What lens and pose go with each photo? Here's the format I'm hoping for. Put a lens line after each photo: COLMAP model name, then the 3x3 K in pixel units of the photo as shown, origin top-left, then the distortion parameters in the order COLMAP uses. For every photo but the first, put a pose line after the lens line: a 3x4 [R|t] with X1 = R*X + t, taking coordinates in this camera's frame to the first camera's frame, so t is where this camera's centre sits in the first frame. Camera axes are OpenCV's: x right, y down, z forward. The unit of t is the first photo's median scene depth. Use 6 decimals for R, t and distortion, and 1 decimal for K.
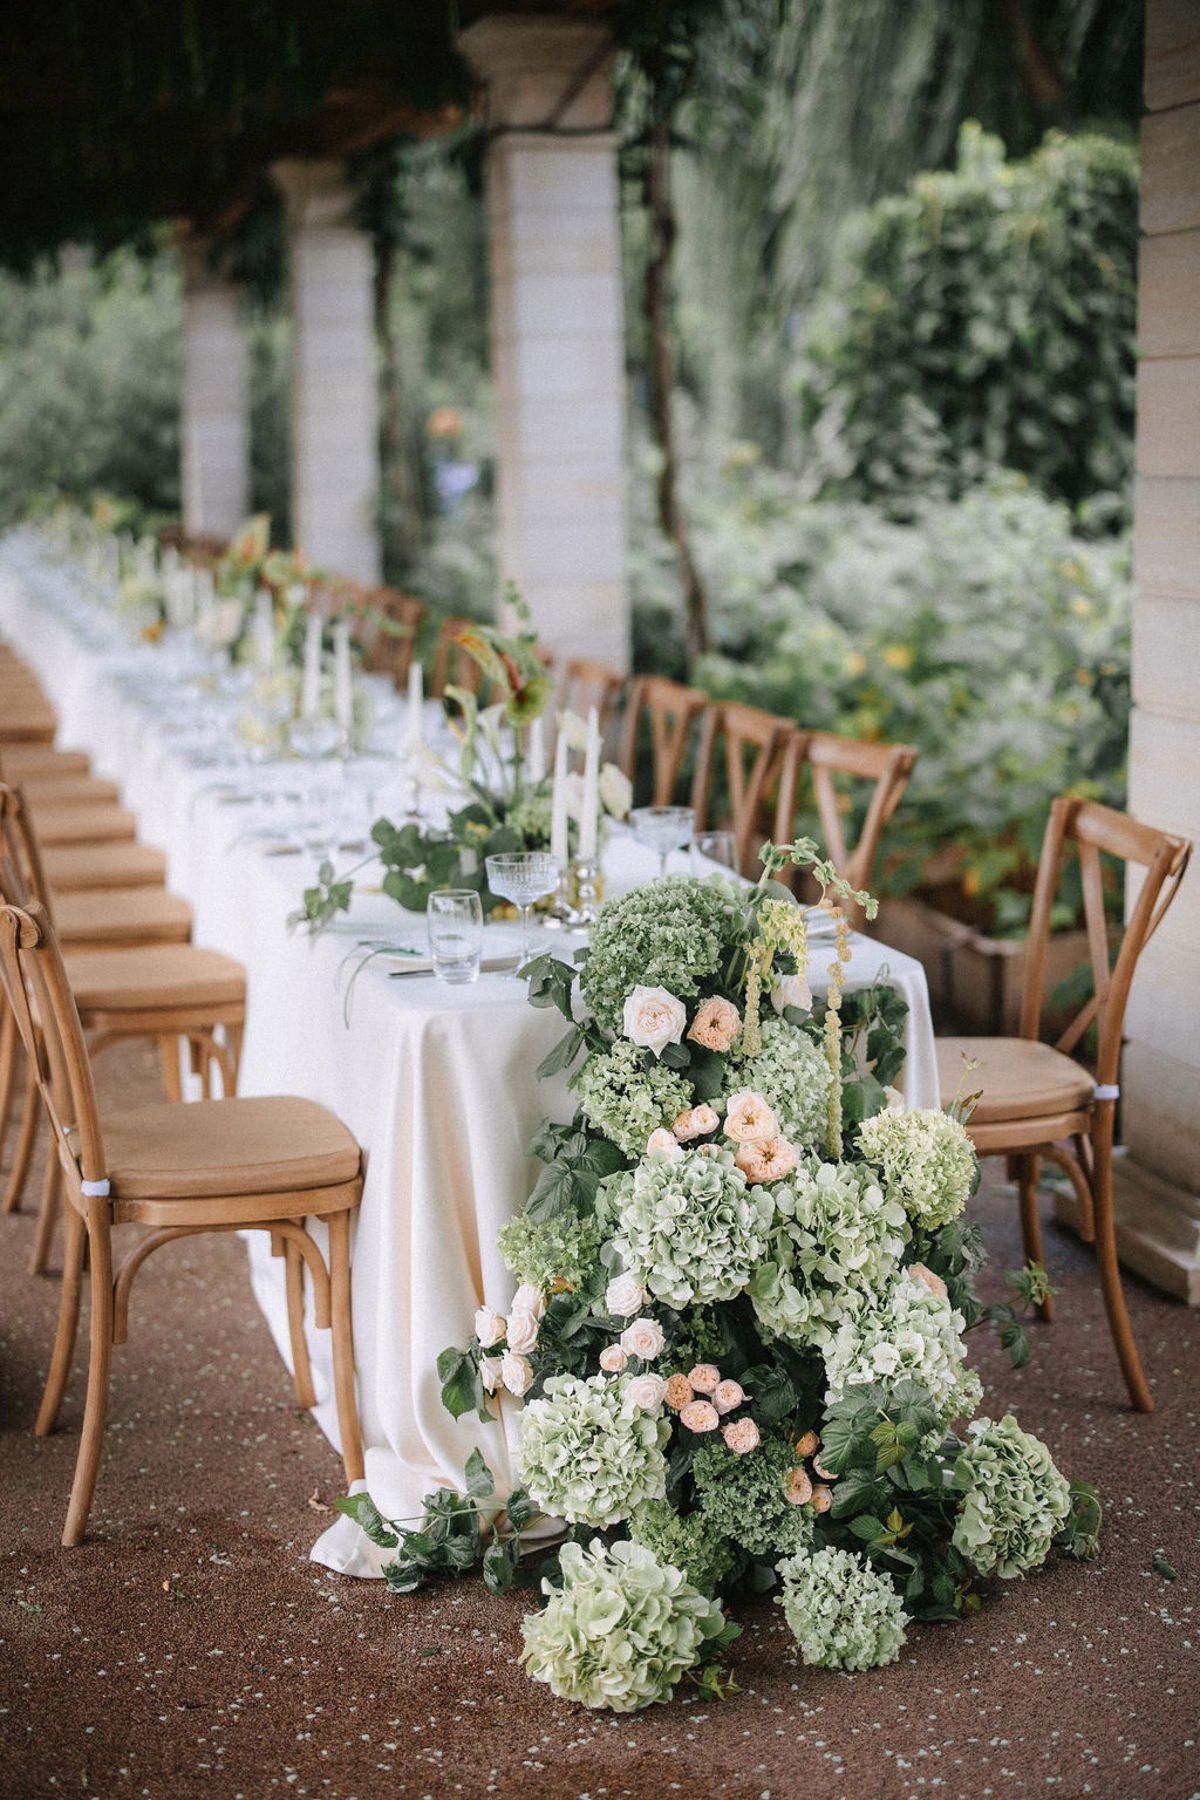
lens RADIAL K [[2549.6, 0, 600.0], [0, 2549.6, 900.0], [0, 0, 1]] dist [-0.006102, 0.030979]
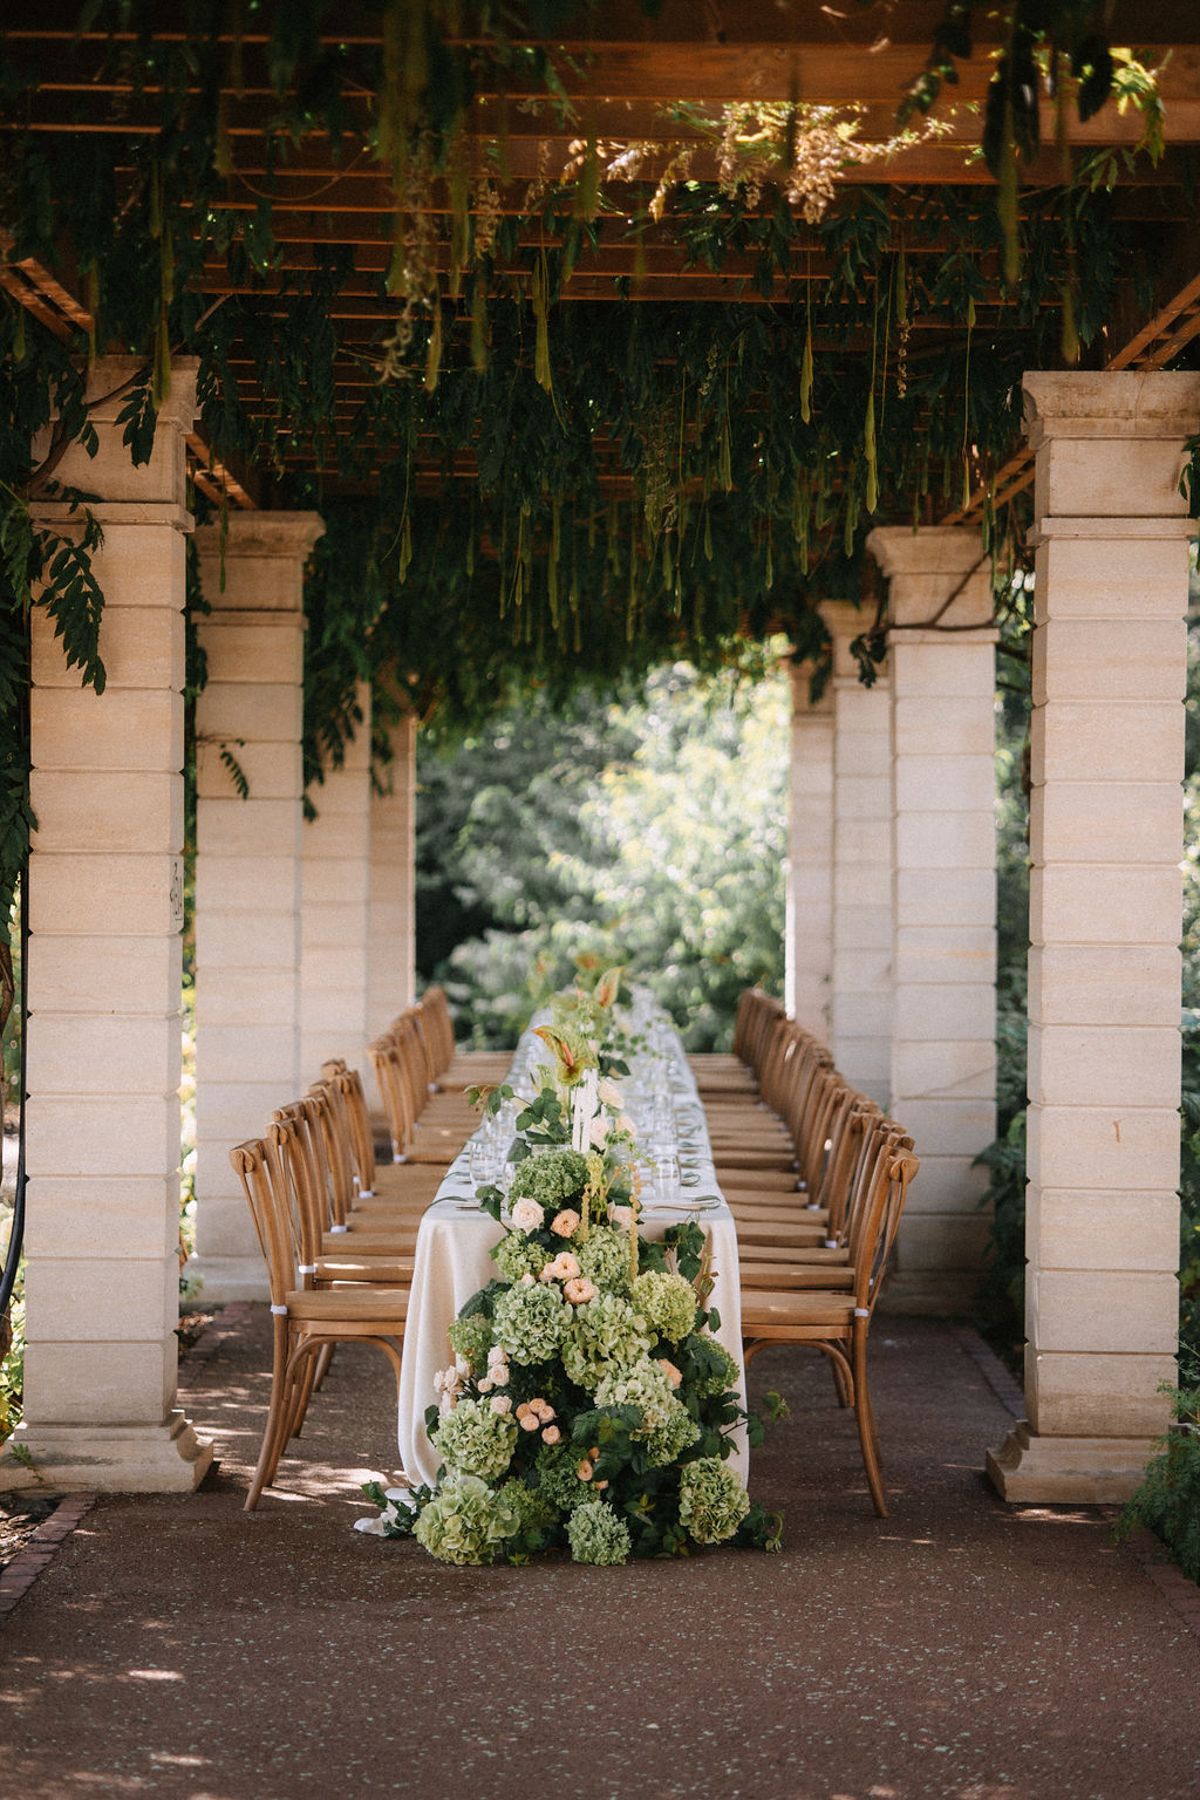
lens RADIAL K [[4305.7, 0, 600.0], [0, 4305.7, 900.0], [0, 0, 1]] dist [0.037275, 0.121897]
pose [[0.964936, 0.023392, -0.261442, 0.898331], [-0.069601, 0.983169, -0.168919, 0.351098], [0.253091, 0.181193, 0.950323, -2.051397]]
